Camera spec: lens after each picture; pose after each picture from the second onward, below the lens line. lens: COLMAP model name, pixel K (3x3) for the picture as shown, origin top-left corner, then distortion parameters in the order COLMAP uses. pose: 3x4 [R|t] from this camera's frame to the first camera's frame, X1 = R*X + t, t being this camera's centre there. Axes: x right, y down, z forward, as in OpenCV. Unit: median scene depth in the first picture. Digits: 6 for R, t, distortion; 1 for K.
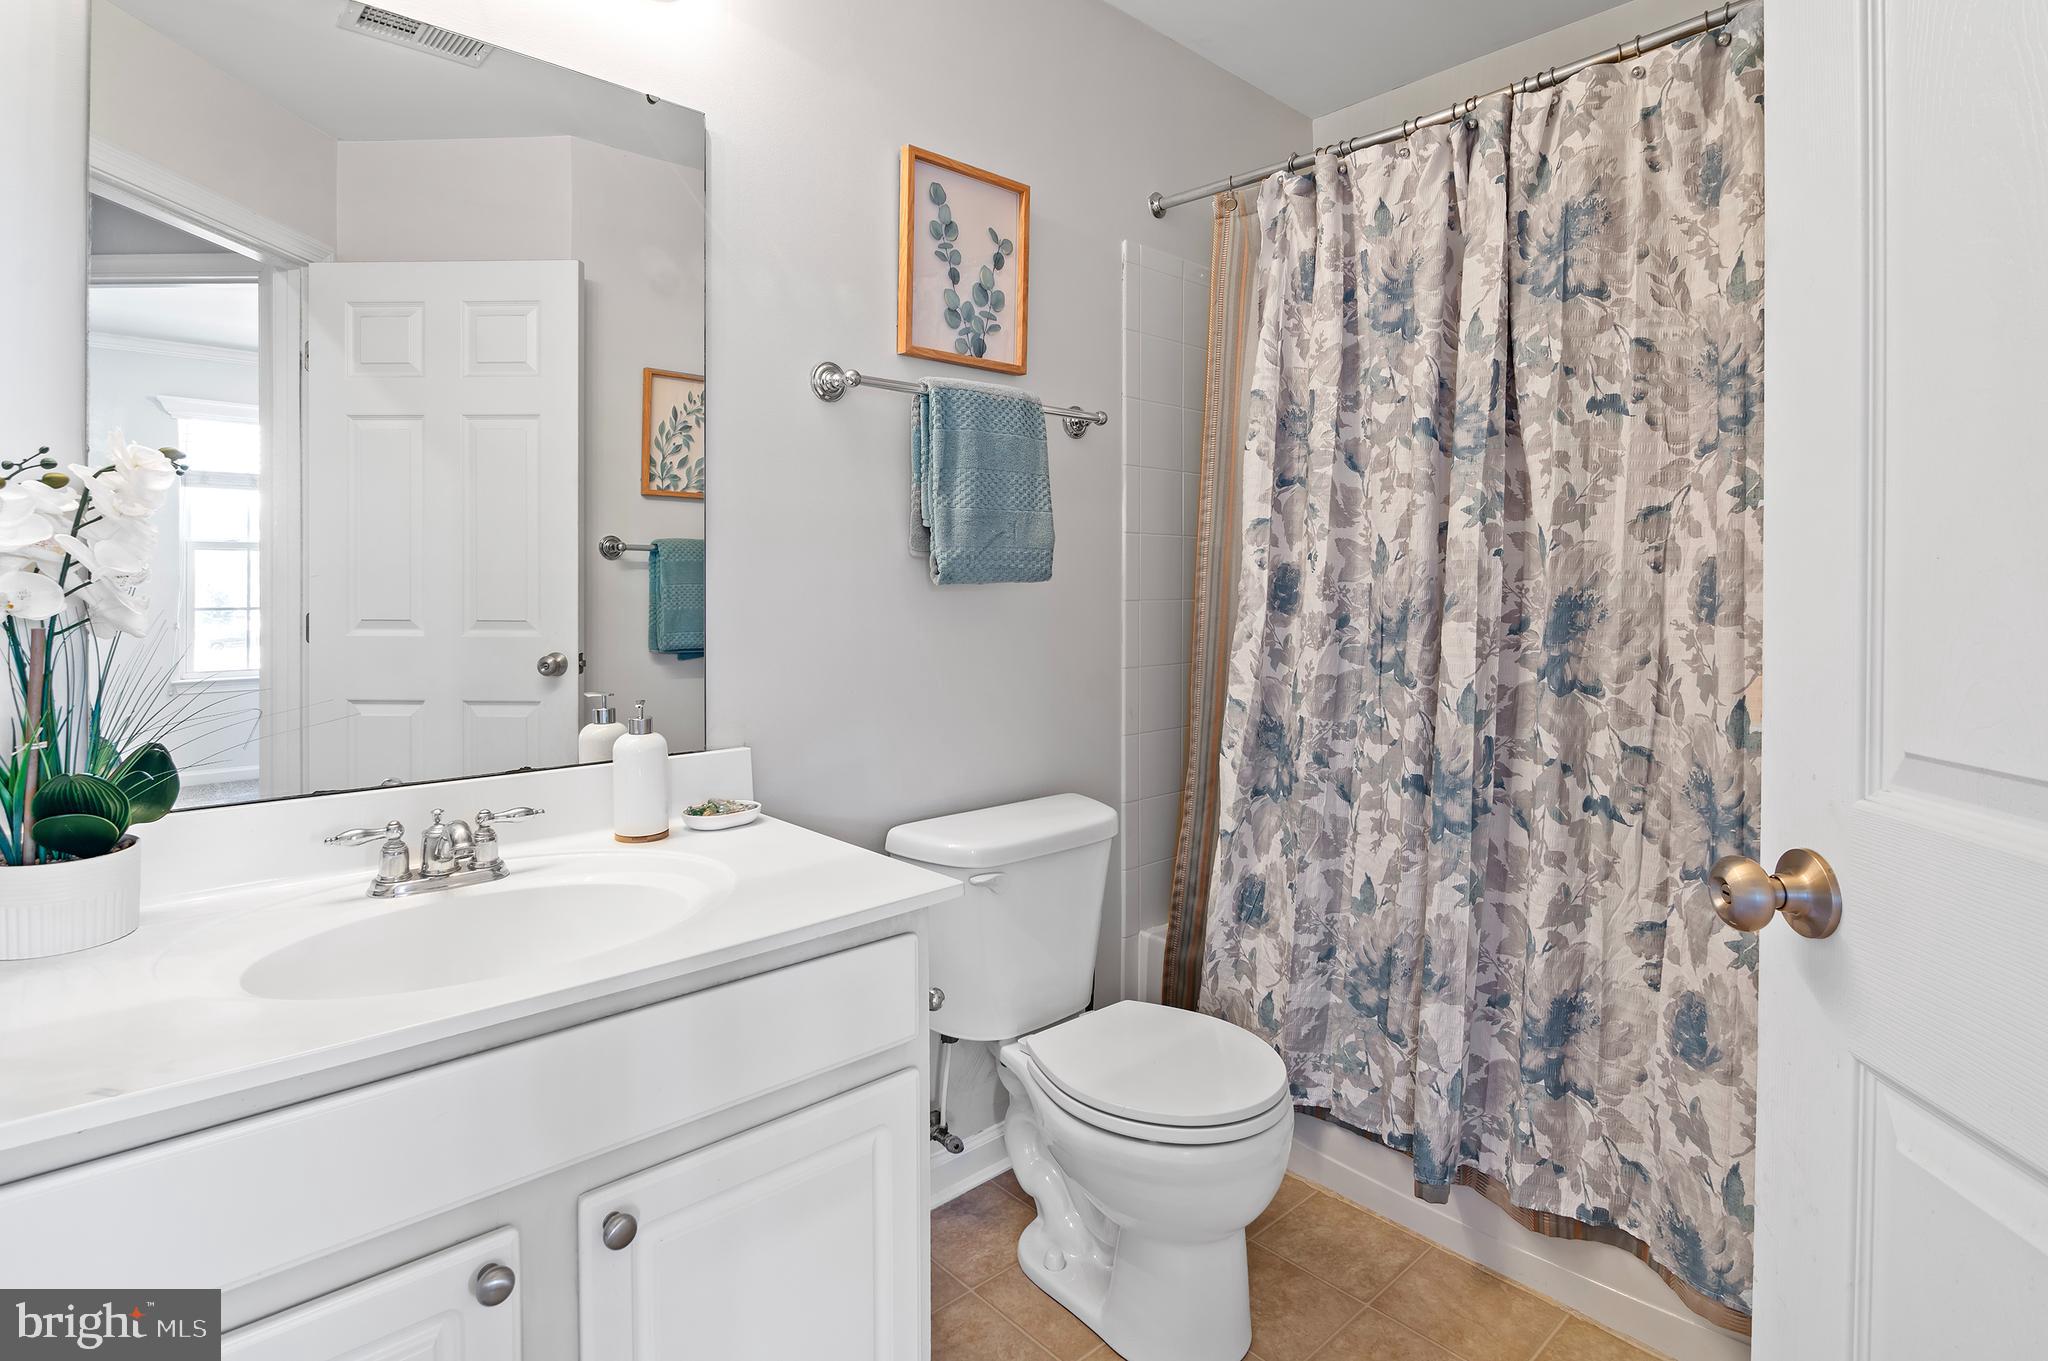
lens RADIAL K [[1015.5, 0, 1017.5], [0, 1015.5, 671.5], [0, 0, 1]] dist [-0.002051, -0.006269]
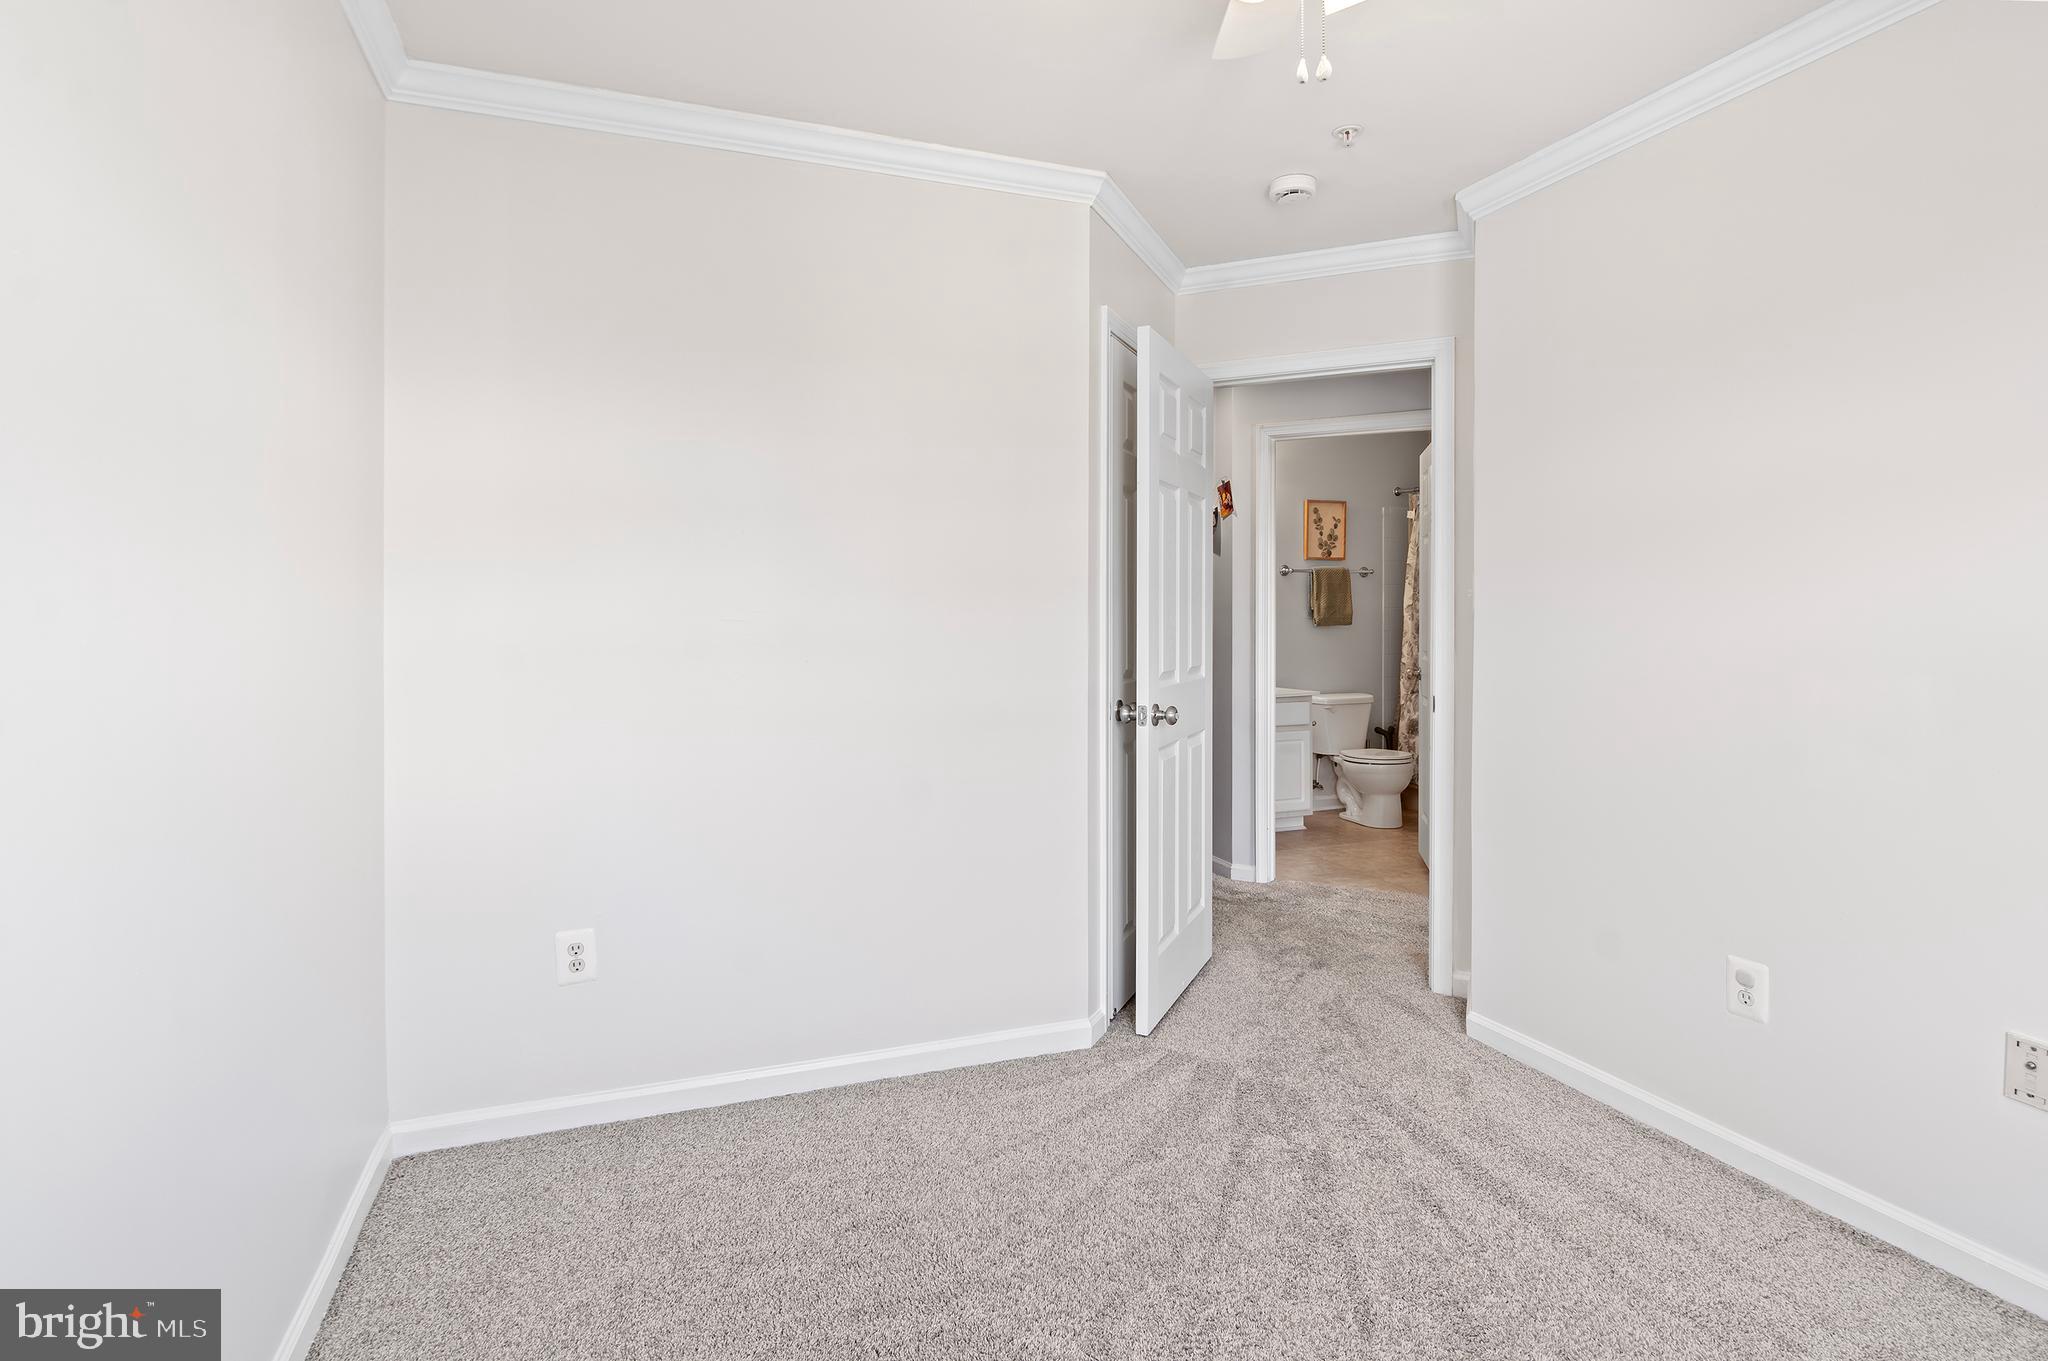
lens RADIAL K [[1015.5, 0, 1011.2], [0, 1015.5, 674.7], [0, 0, 1]] dist [-0.002051, -0.006269]
pose [[0.924644, -0.000707, -0.380832, 0.267866], [-0.003560, 0.999939, -0.010499, 0.113558], [0.380816, 0.011064, 0.924585, -2.488970]]
